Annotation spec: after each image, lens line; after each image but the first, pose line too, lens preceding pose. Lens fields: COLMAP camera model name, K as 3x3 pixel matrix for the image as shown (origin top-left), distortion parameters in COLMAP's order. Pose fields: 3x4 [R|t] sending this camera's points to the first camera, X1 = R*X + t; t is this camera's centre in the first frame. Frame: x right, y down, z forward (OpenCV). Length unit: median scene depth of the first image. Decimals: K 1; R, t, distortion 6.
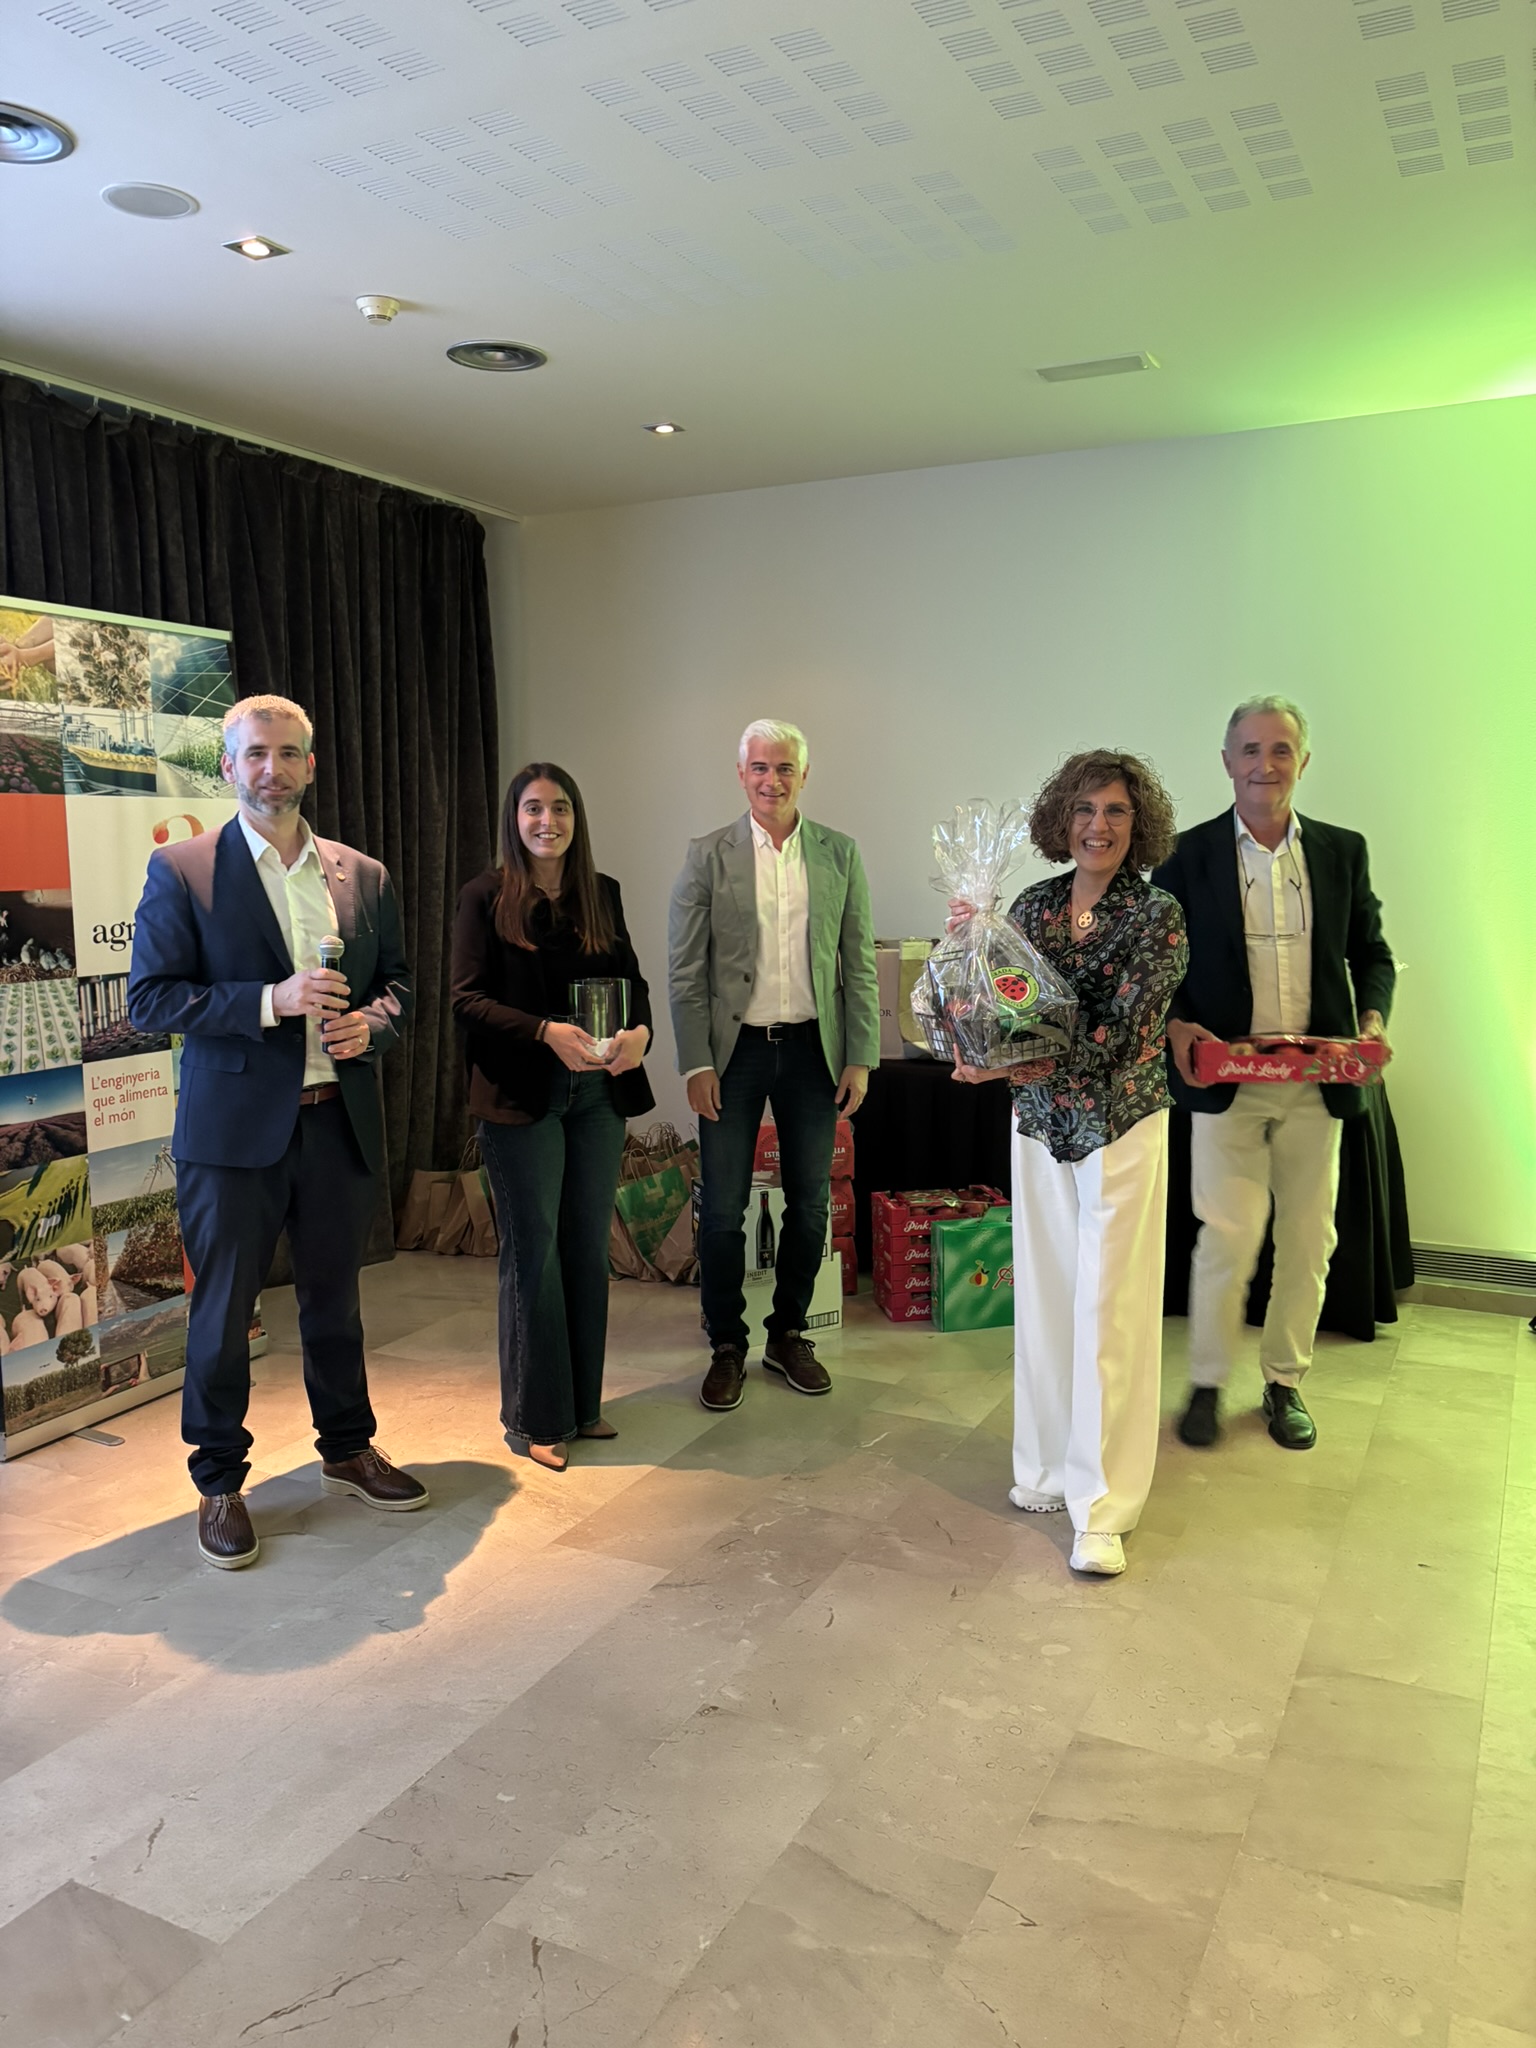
lens RADIAL K [[1545.9, 0, 767.8], [0, 1545.9, 1024.2], [0, 0, 1]] dist [0.036761, -0.033080]
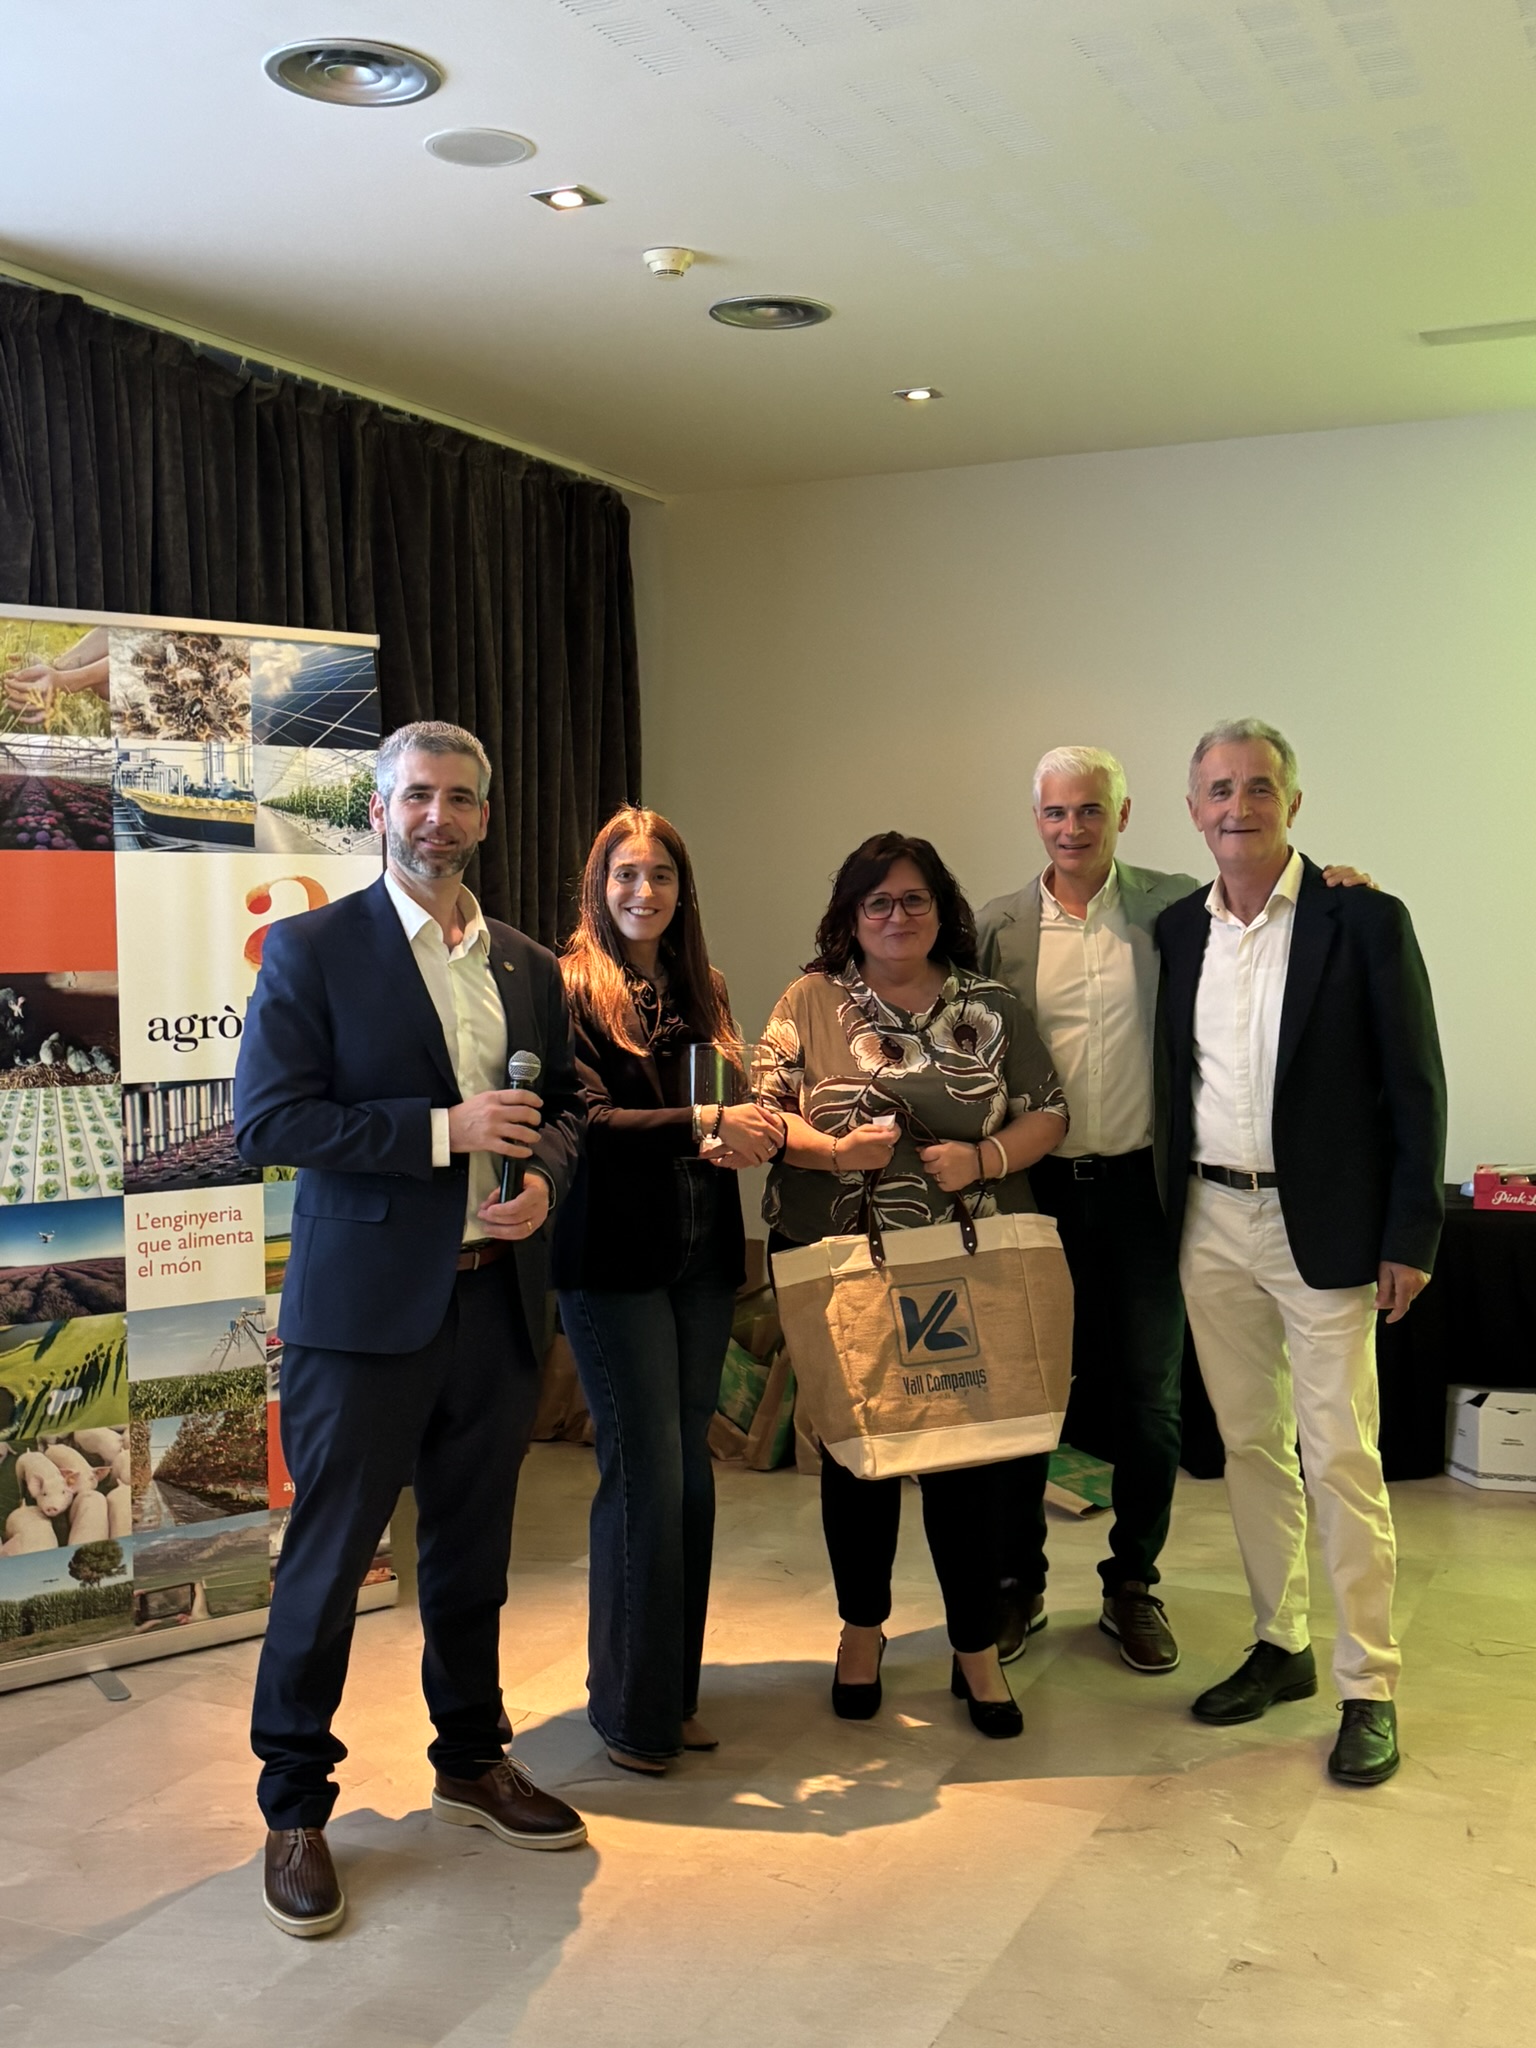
lens RADIAL K [[2152.0, 0, 784.3], [0, 2152.0, 1047.9], [0, 0, 1]] dist [0.019130, 0.000000]
pose [[0.999383, -0.002909, 0.034993, -0.227074], [0.004786, 0.998547, -0.053667, 0.013715], [-0.034786, 0.053801, 0.997946, -0.109338]]
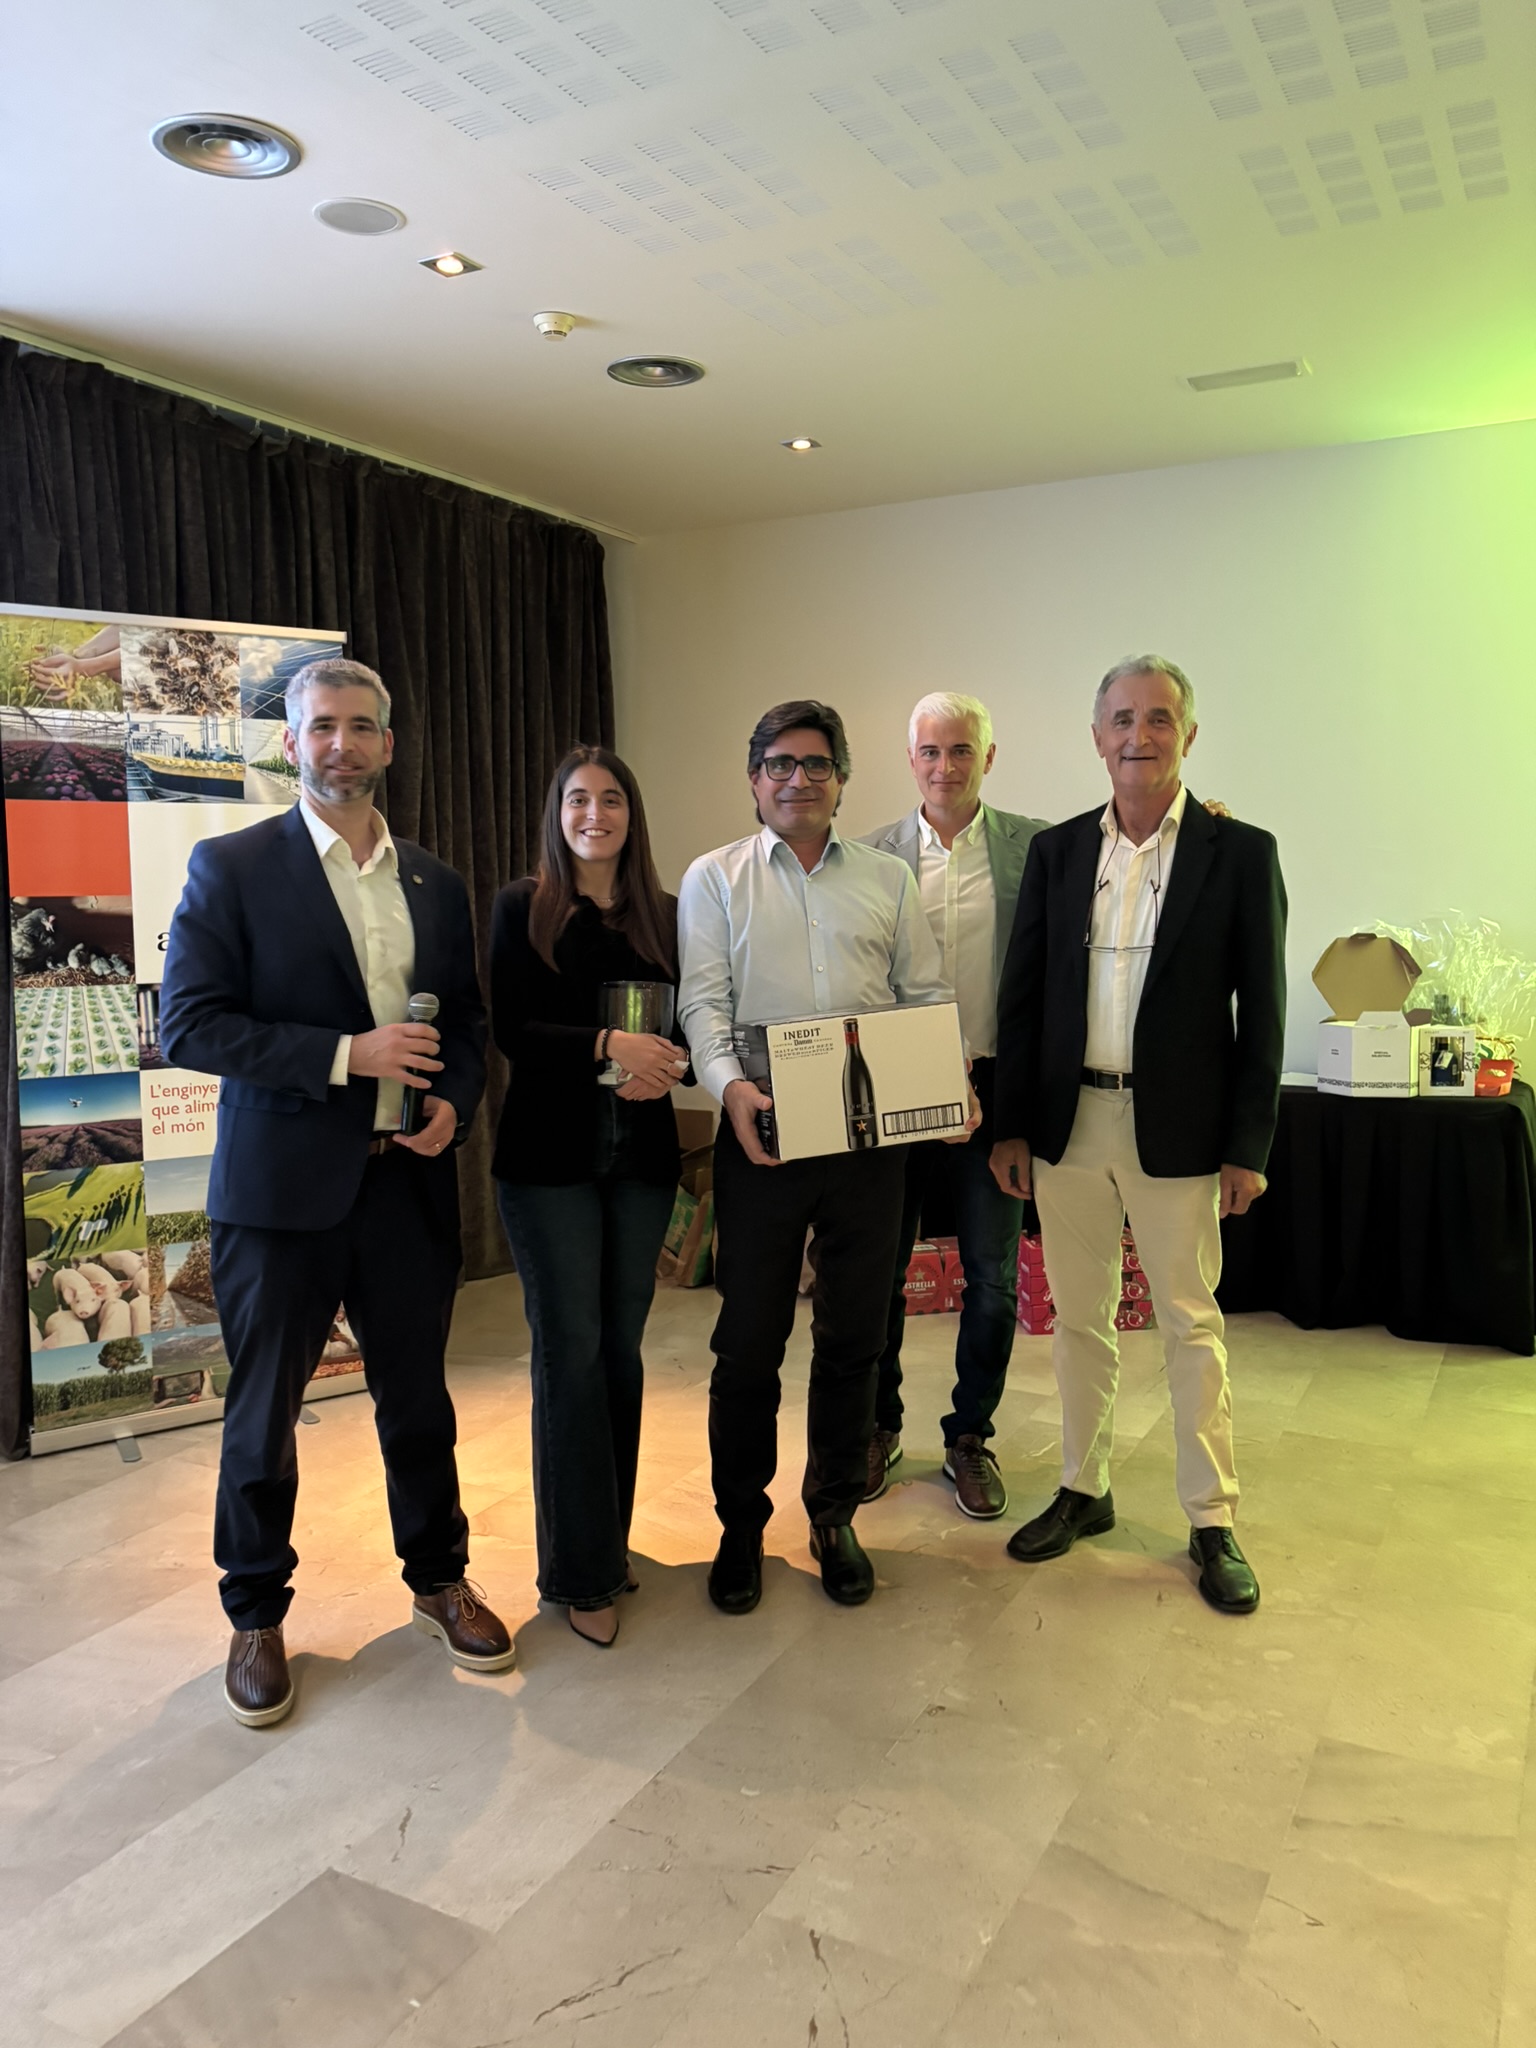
lens RADIAL K [[1545.9, 0, 756.2], [0, 1545.9, 1013.6], [0, 0, 1]] dist [0.036761, -0.033080]
pose [[0.999645, -0.000997, -0.026610, -0.090008], [0.000237, 0.999592, -0.028545, 0.020081], [0.026628, 0.028529, 0.999238, -0.000654]]
